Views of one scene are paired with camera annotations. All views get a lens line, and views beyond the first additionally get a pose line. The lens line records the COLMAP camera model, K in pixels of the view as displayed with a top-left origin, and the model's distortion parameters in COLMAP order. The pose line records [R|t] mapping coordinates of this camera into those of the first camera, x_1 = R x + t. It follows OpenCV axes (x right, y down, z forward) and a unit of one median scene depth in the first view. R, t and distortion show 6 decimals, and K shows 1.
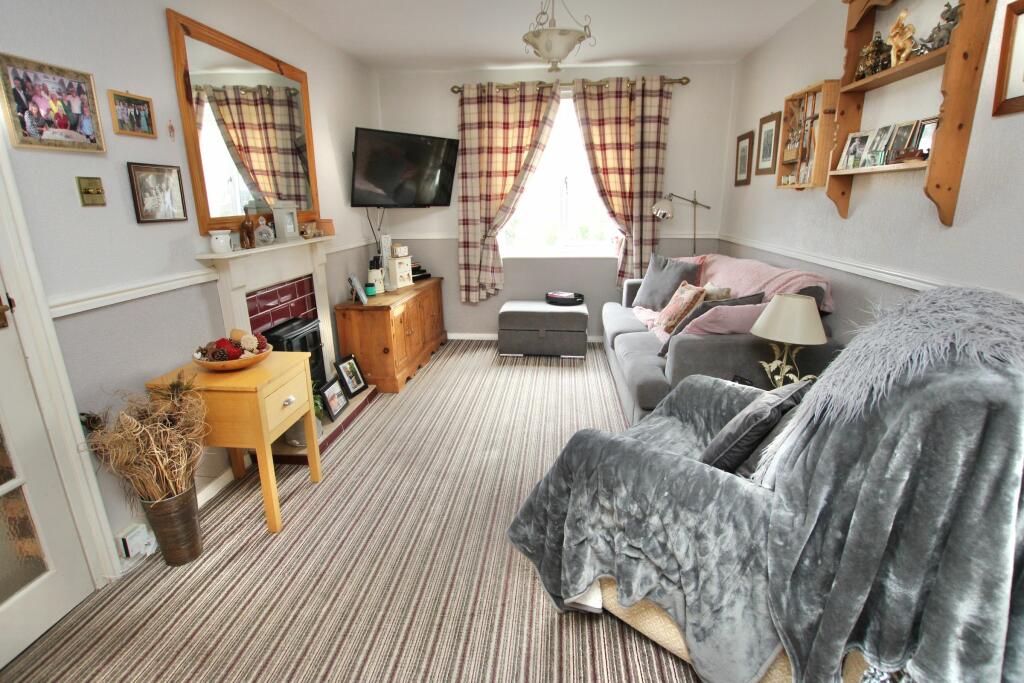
lens RADIAL K [[506.3, 0, 512.0], [0, 506.3, 341.5], [0, 0, 1]] dist [-0.002933, -0.000320]
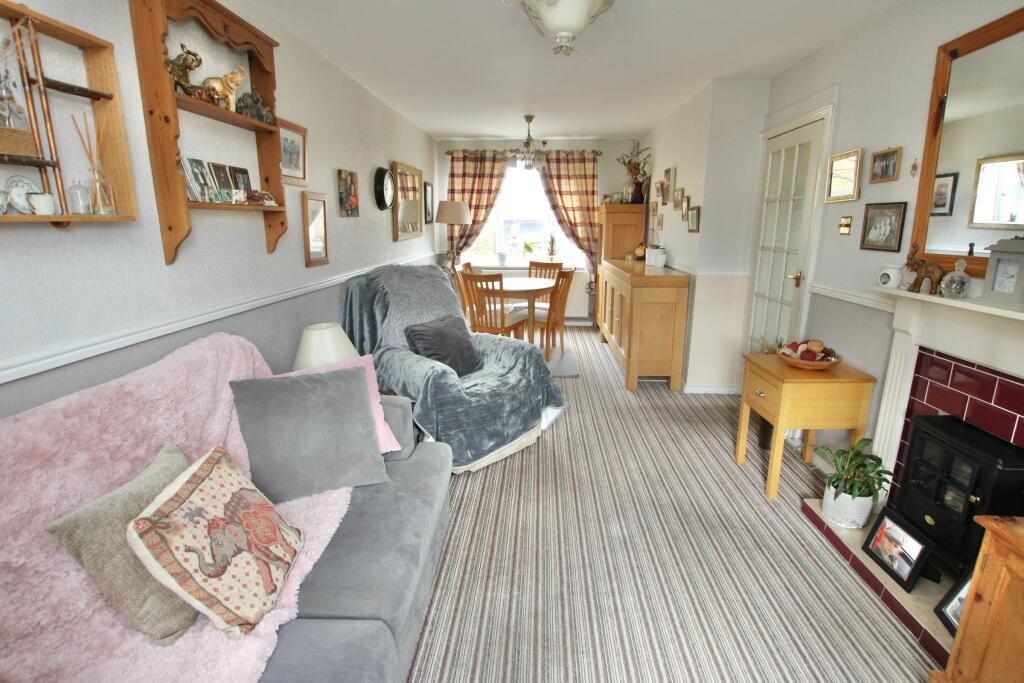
lens RADIAL K [[506.3, 0, 512.0], [0, 506.3, 341.5], [0, 0, 1]] dist [-0.002933, -0.000320]
pose [[-0.999048, 0.021063, -0.038212, 0.229770], [-0.000202, 0.873526, 0.486777, -0.650986], [0.043632, 0.486321, -0.872690, 2.177614]]
